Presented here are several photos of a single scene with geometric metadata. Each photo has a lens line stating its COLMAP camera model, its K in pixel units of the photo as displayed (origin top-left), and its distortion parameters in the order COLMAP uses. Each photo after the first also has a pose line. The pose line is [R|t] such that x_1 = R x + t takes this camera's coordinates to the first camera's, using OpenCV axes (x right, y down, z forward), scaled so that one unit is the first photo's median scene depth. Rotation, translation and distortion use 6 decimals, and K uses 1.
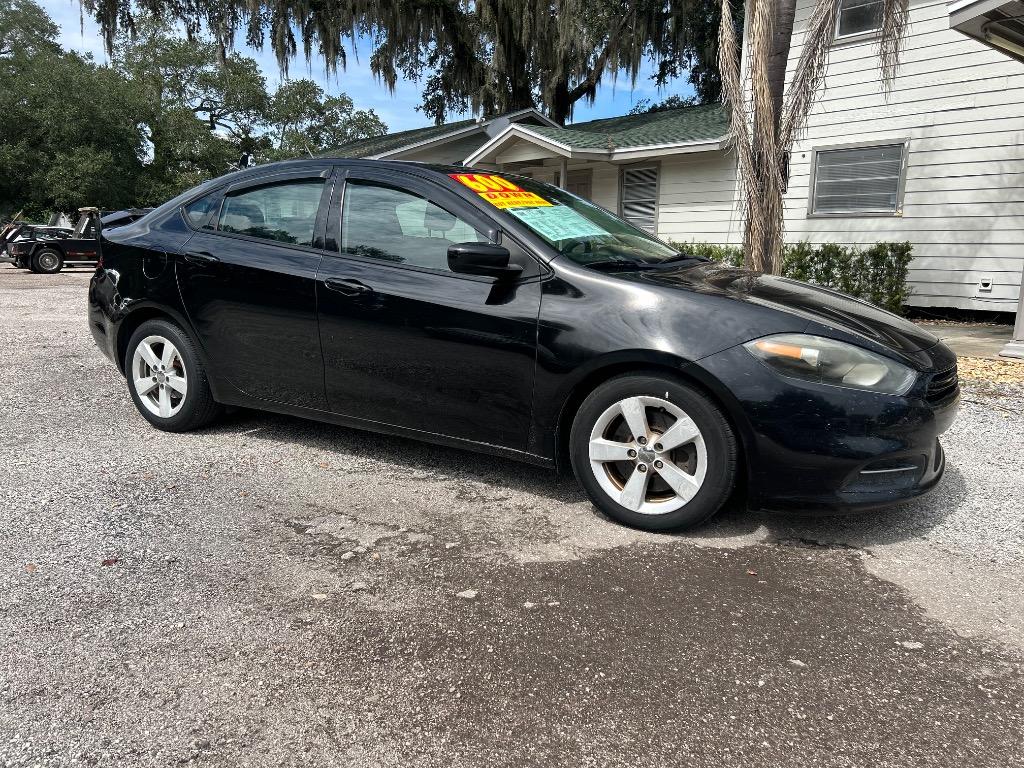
lens RADIAL K [[772.4, 0, 508.7], [0, 772.4, 388.4], [0, 0, 1]] dist [0.034707, -0.034447]
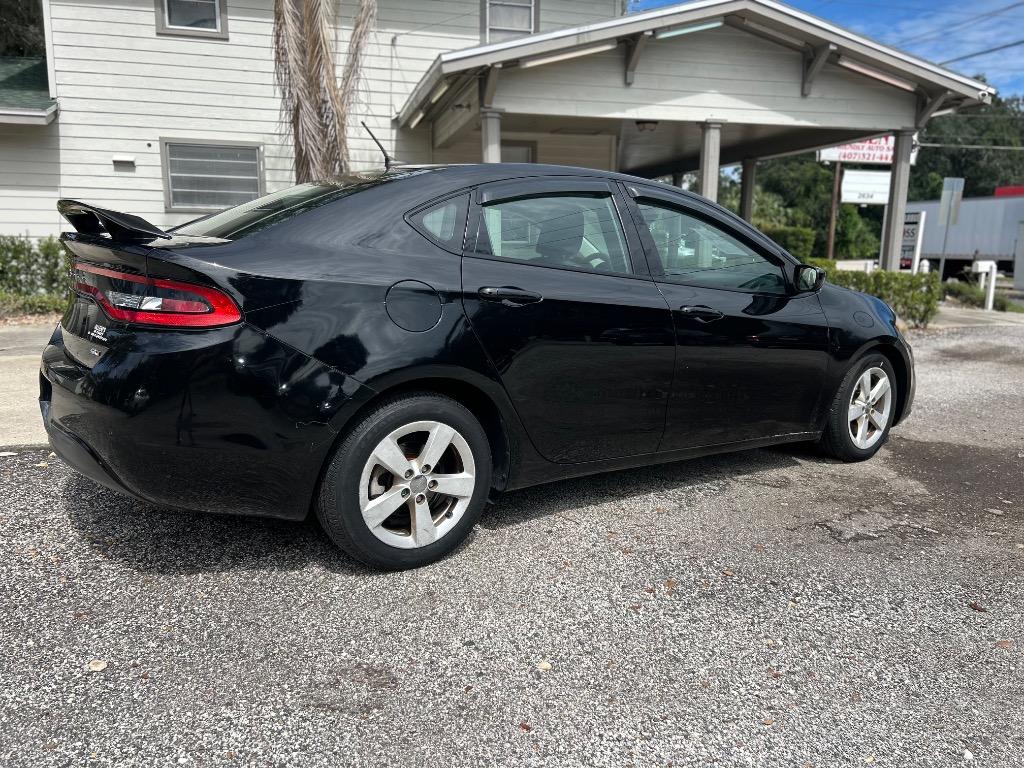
lens RADIAL K [[772.4, 0, 508.7], [0, 772.4, 388.4], [0, 0, 1]] dist [0.034707, -0.034447]
pose [[0.427911, -0.170354, 0.887621, -0.258188], [0.152426, 0.981612, 0.114910, -0.041156], [-0.890875, 0.086126, 0.446009, 0.172061]]
